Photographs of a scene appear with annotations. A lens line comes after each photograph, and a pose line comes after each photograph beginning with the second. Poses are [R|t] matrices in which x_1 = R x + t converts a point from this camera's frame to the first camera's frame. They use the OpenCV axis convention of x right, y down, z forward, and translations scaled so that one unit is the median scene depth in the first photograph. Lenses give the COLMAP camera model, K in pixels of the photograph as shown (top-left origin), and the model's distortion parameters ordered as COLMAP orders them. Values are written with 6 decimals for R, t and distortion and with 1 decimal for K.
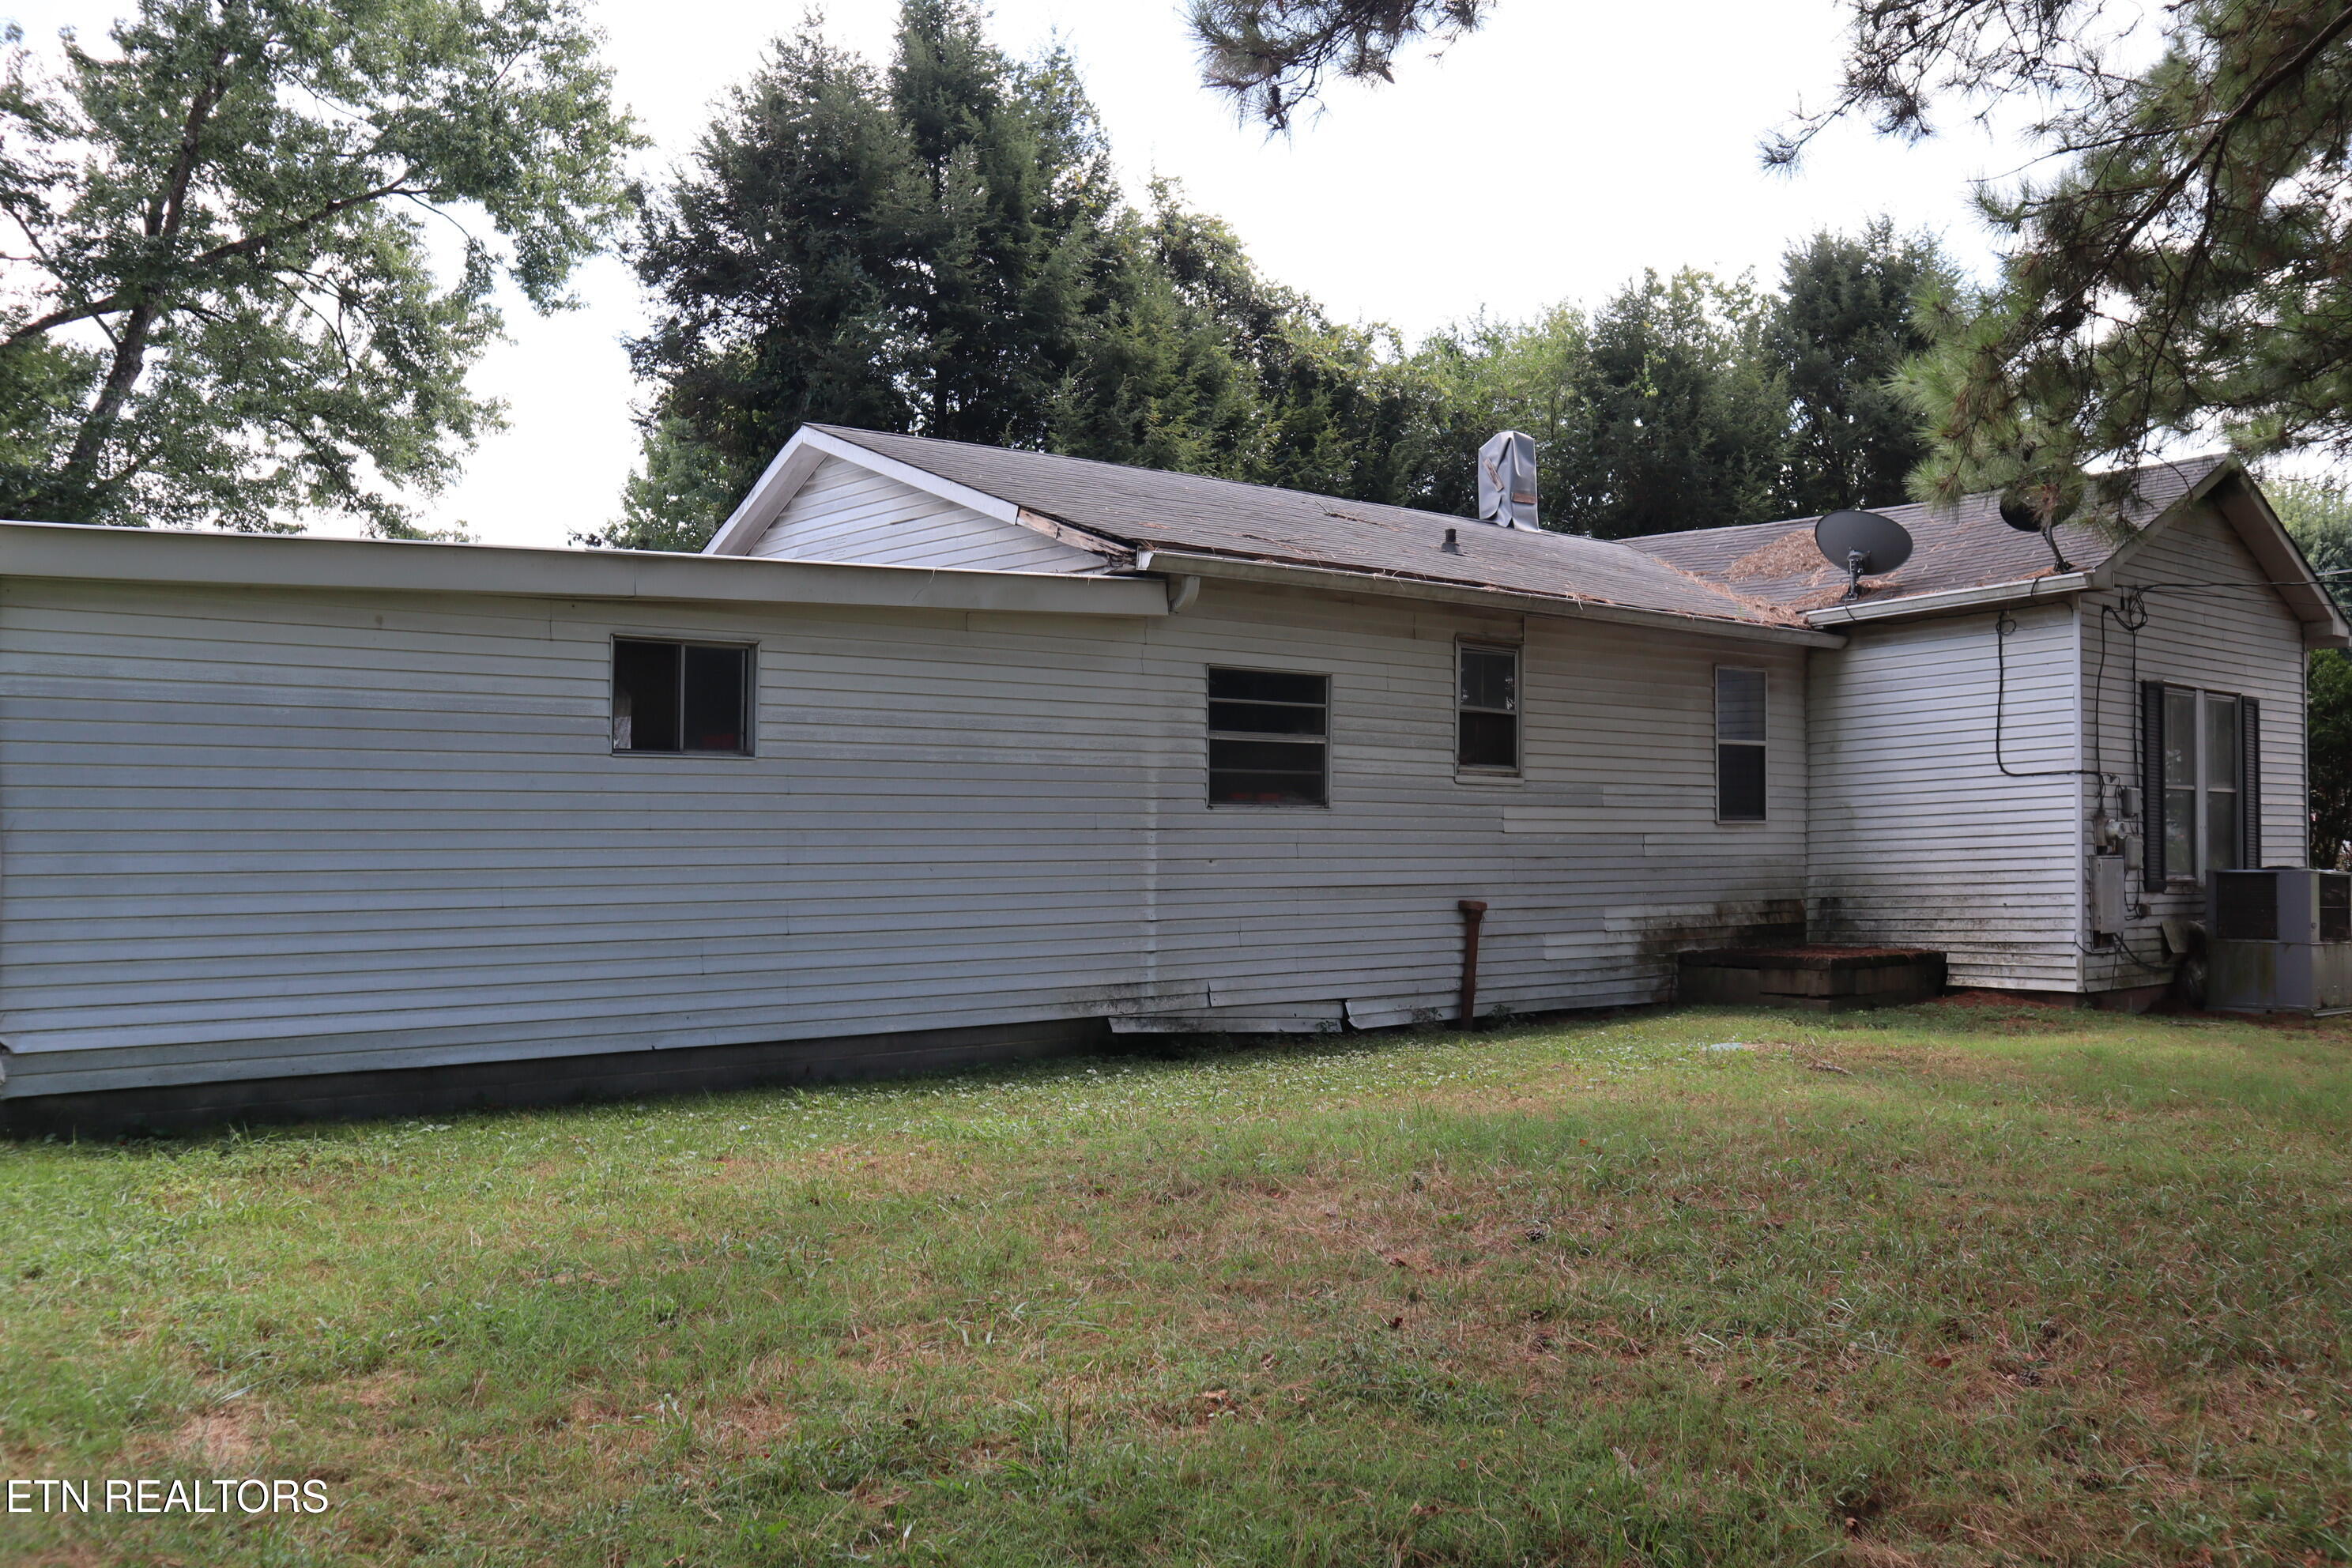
lens RADIAL K [[1951.0, 0, 1201.4], [0, 1951.0, 792.6], [0, 0, 1]] dist [-0.090212, 0.101899]
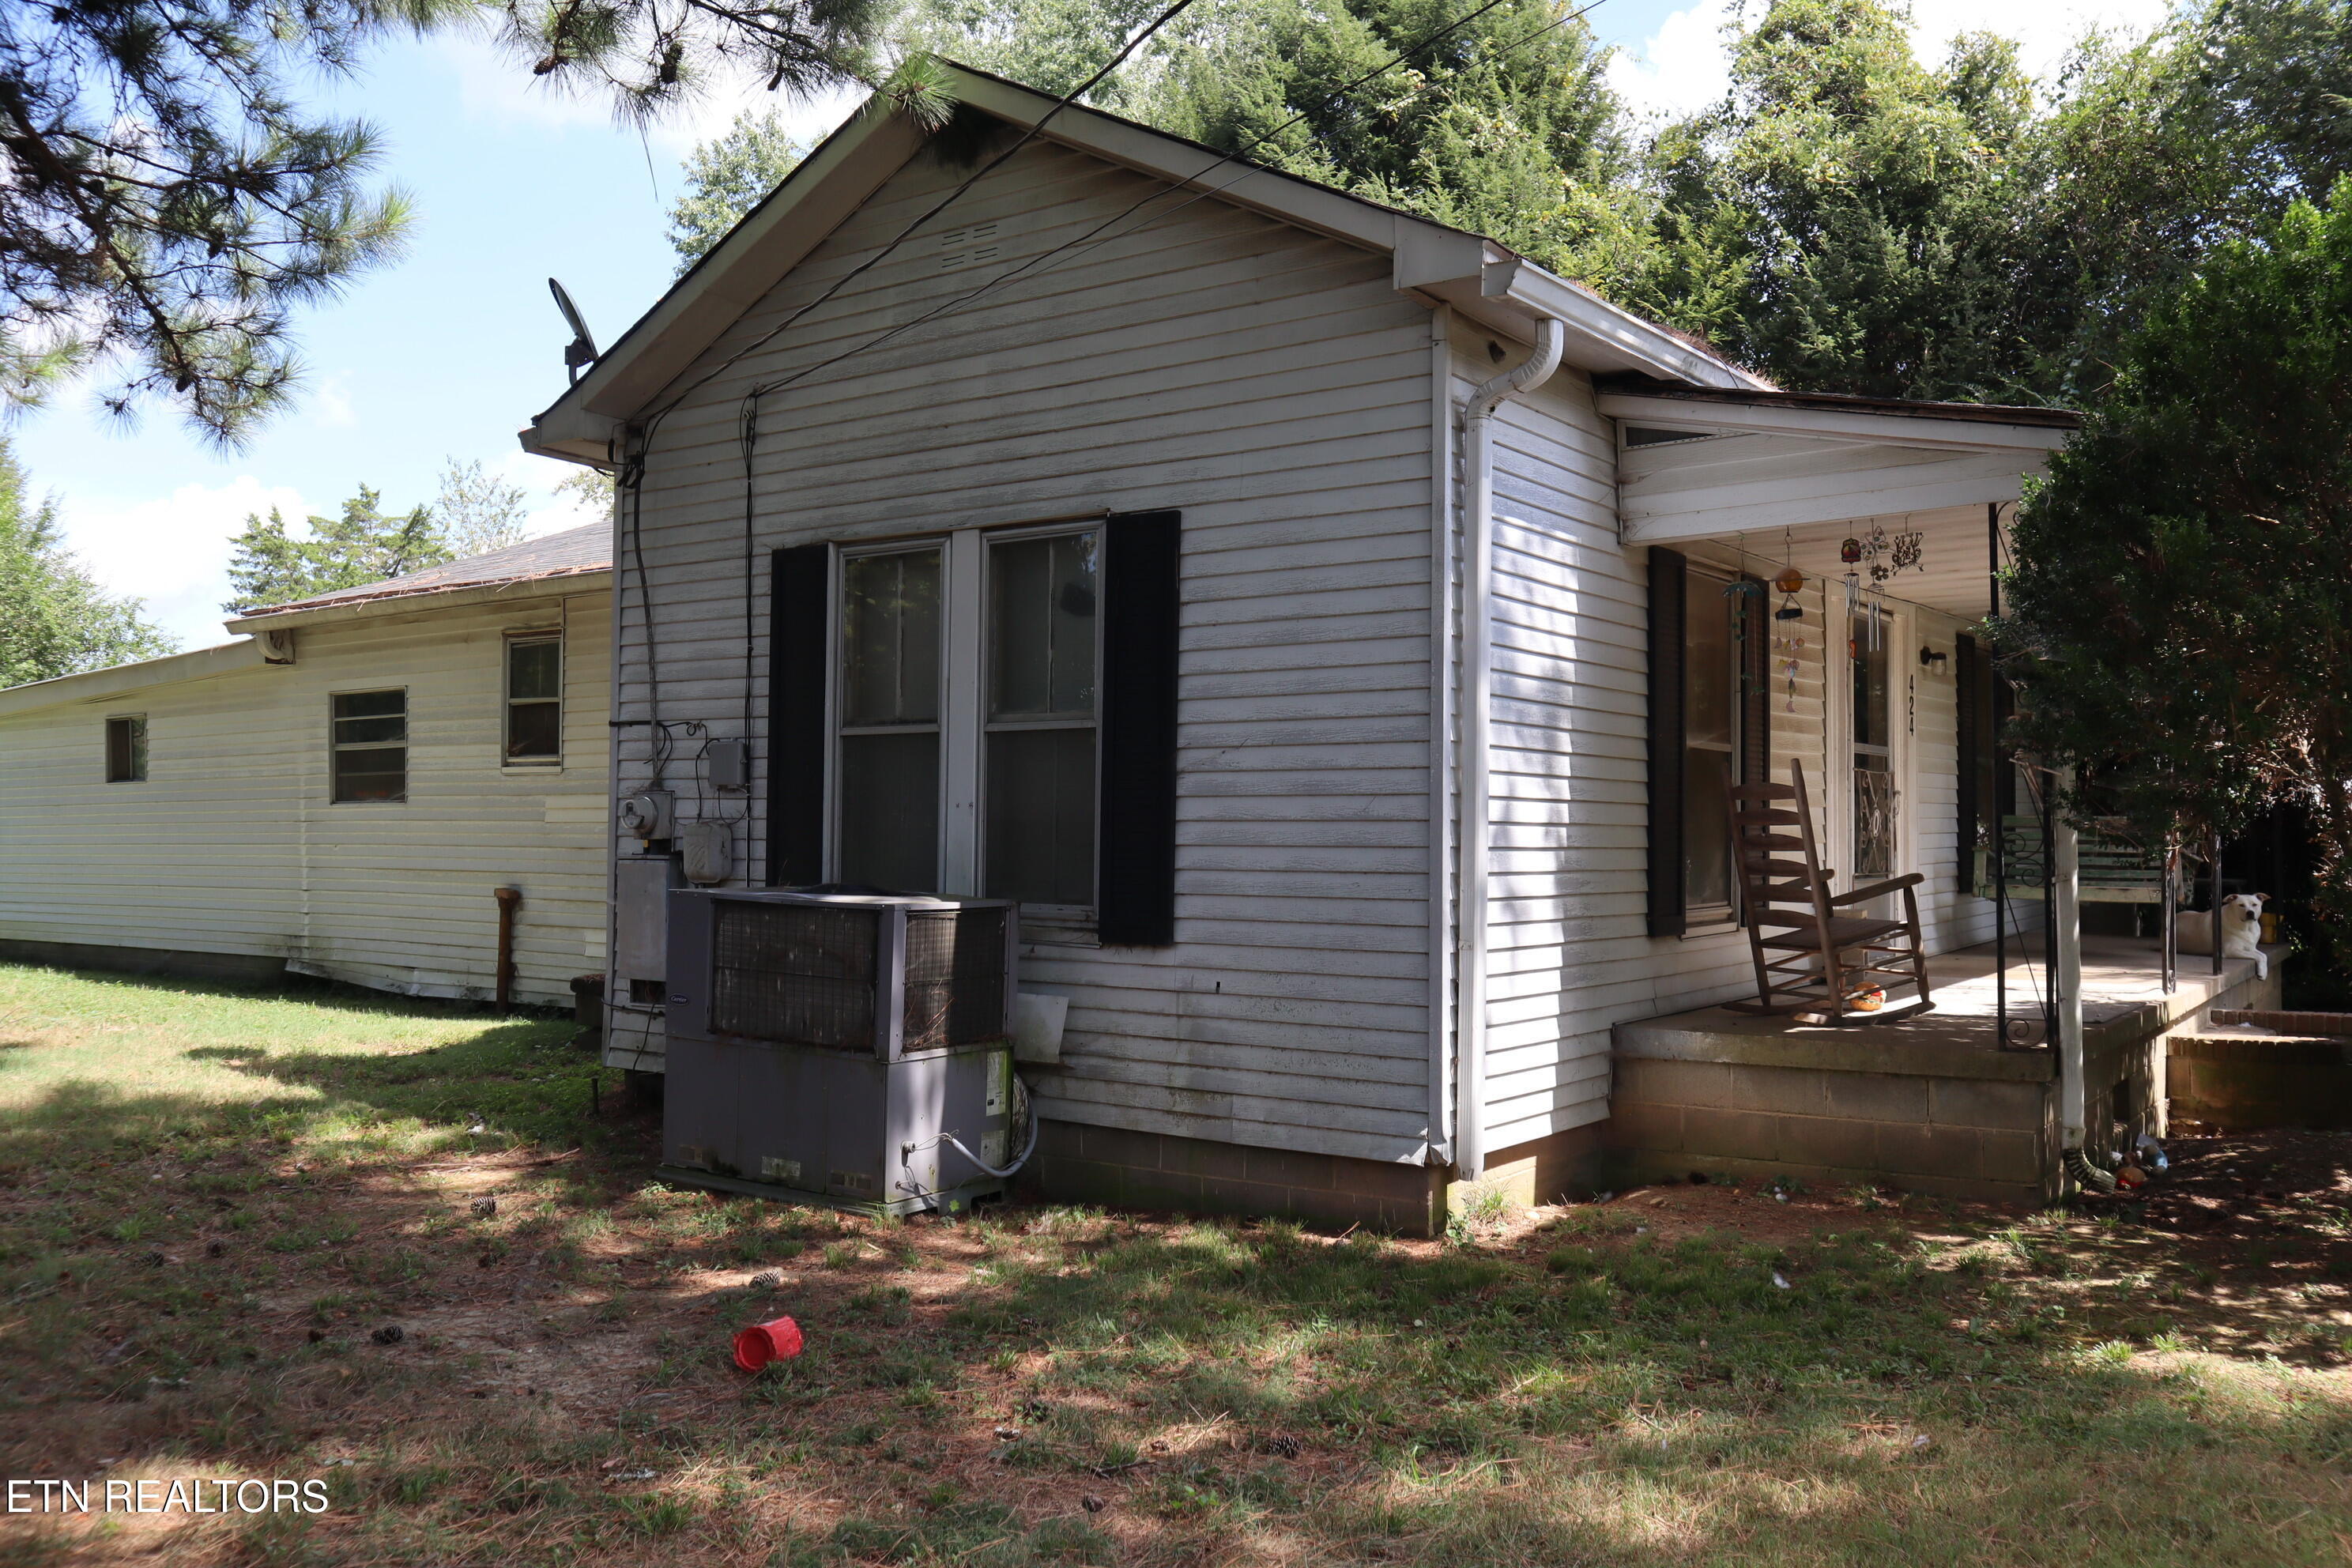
lens RADIAL K [[1951.0, 0, 1201.4], [0, 1951.0, 792.6], [0, 0, 1]] dist [-0.090212, 0.101899]
pose [[0.264129, -0.032174, -0.963951, 0.731989], [0.011047, 0.999479, -0.030333, 0.023884], [0.964424, -0.002637, 0.264346, 0.648607]]
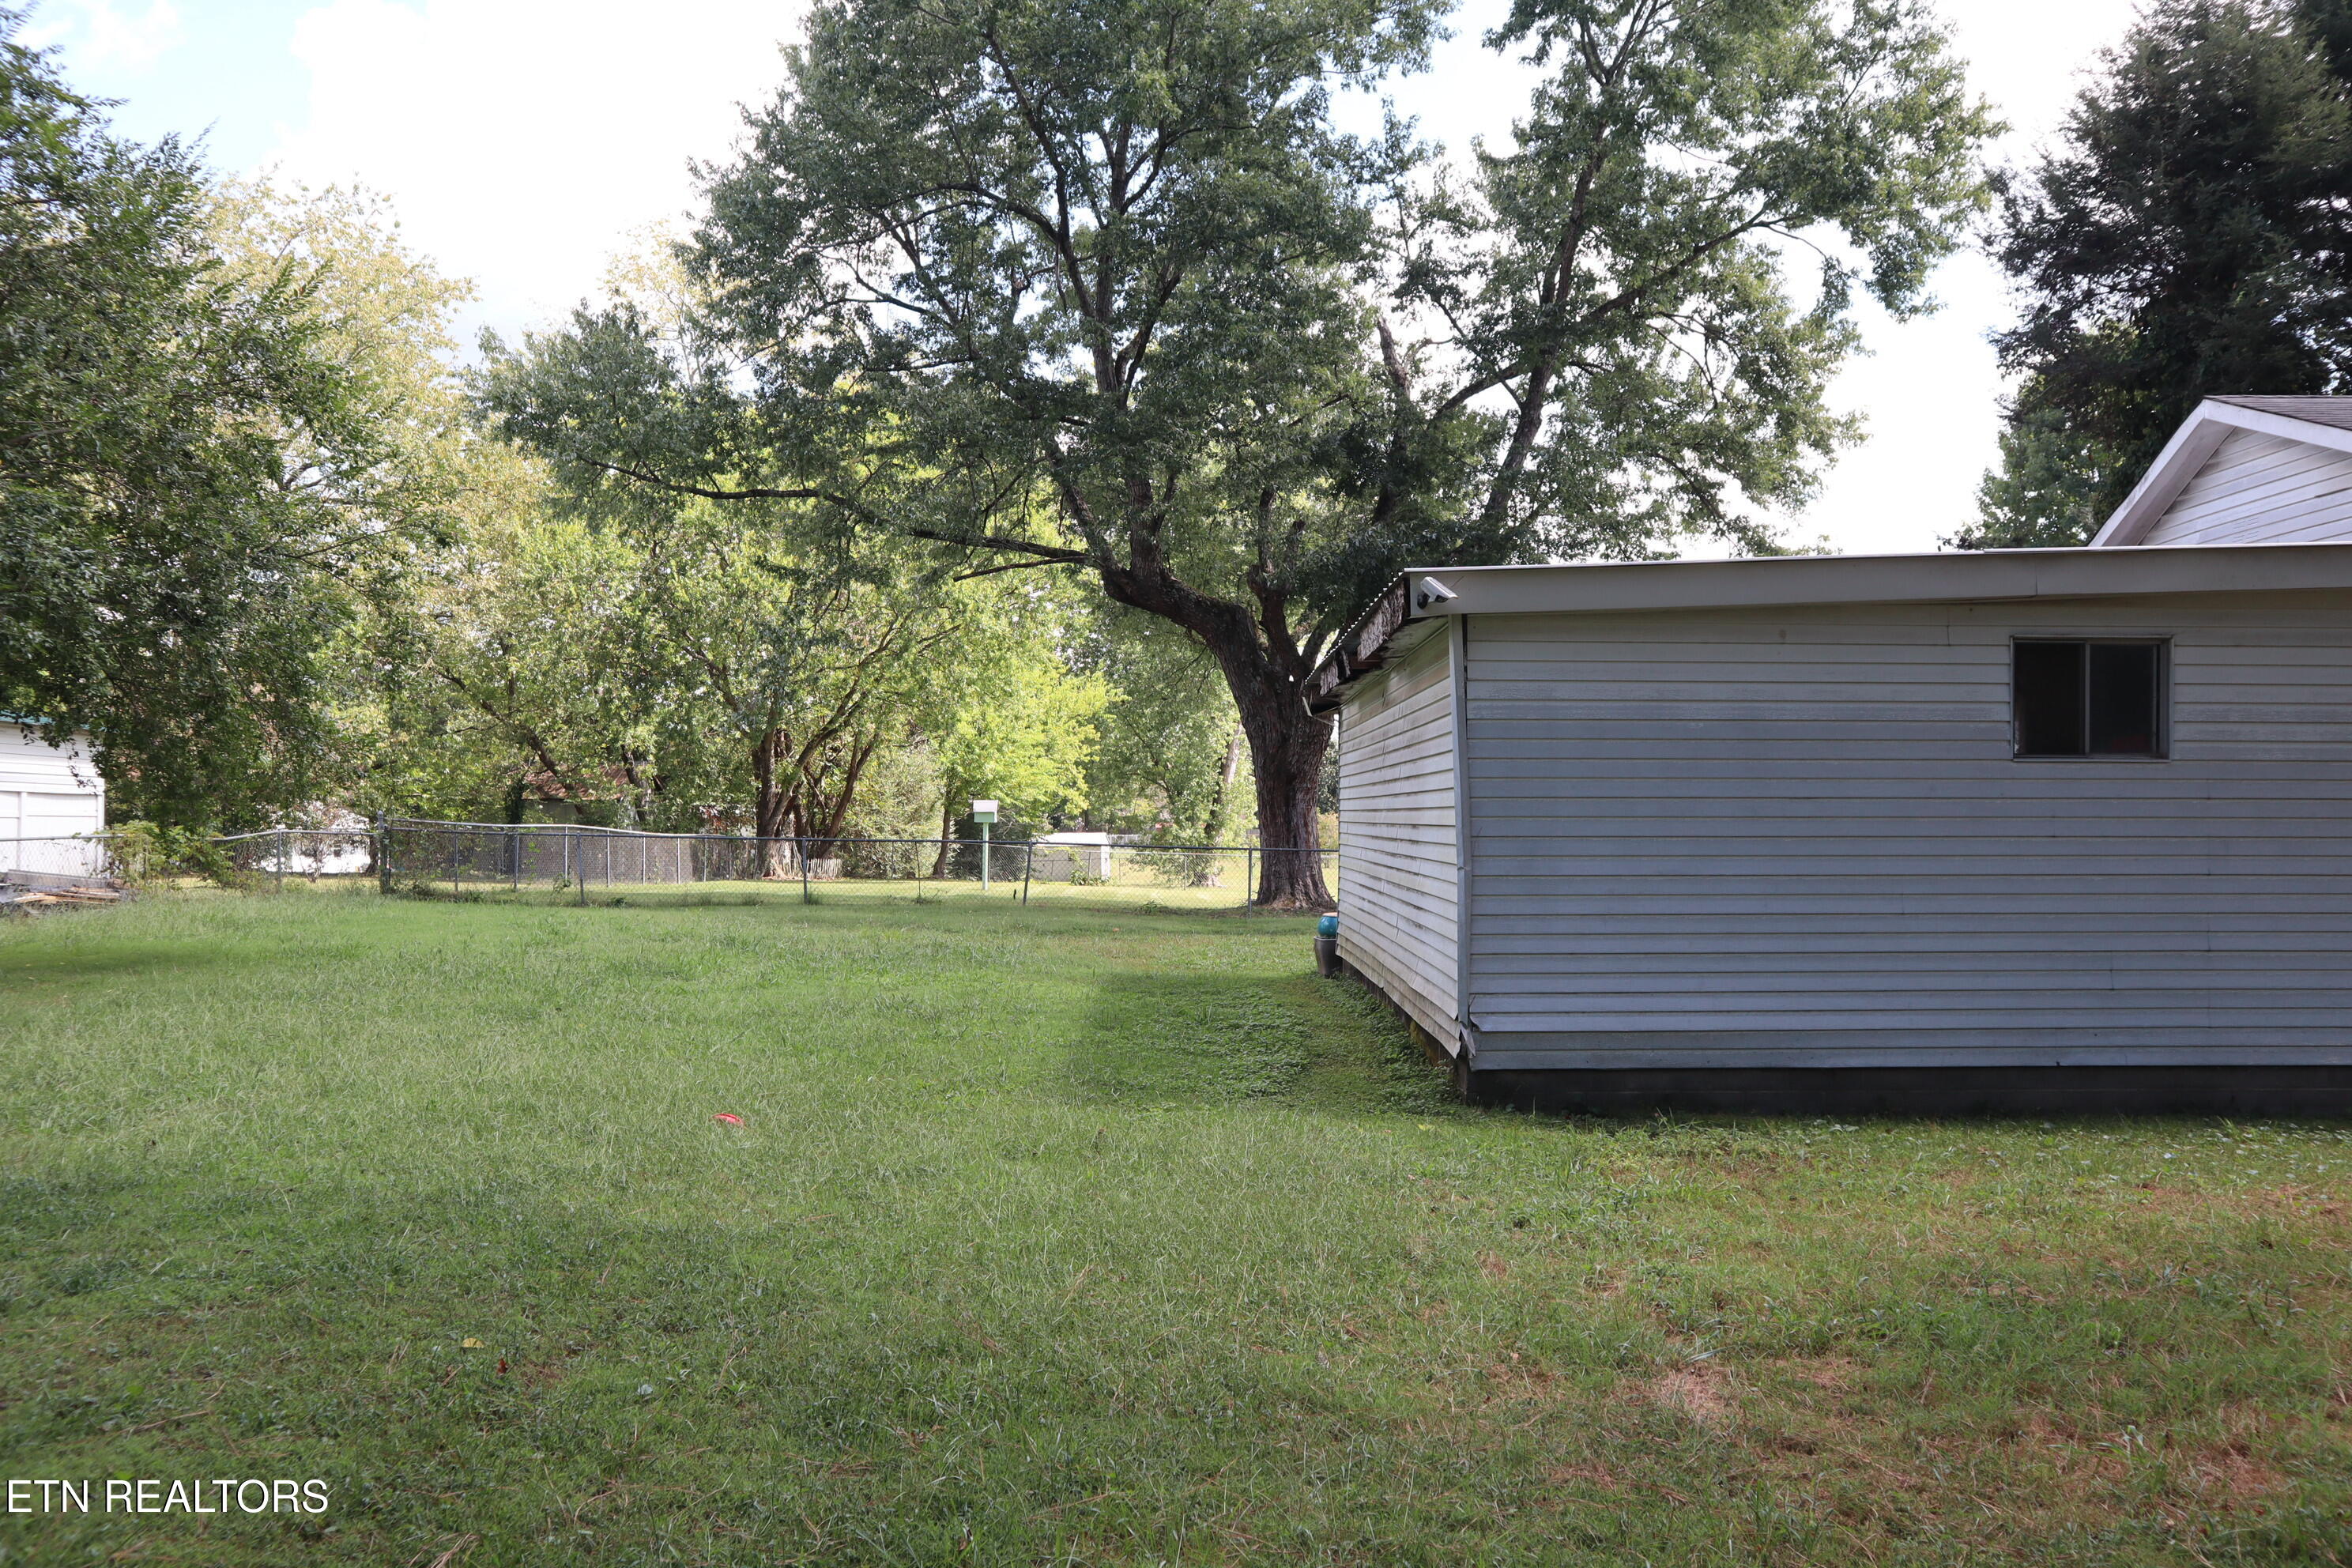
lens RADIAL K [[1951.0, 0, 1201.4], [0, 1951.0, 792.6], [0, 0, 1]] dist [-0.090212, 0.101899]
pose [[0.781464, -0.011214, -0.623850, -0.008210], [0.008007, 0.999936, -0.007944, 0.000557], [0.623899, 0.001212, 0.781504, -0.005311]]
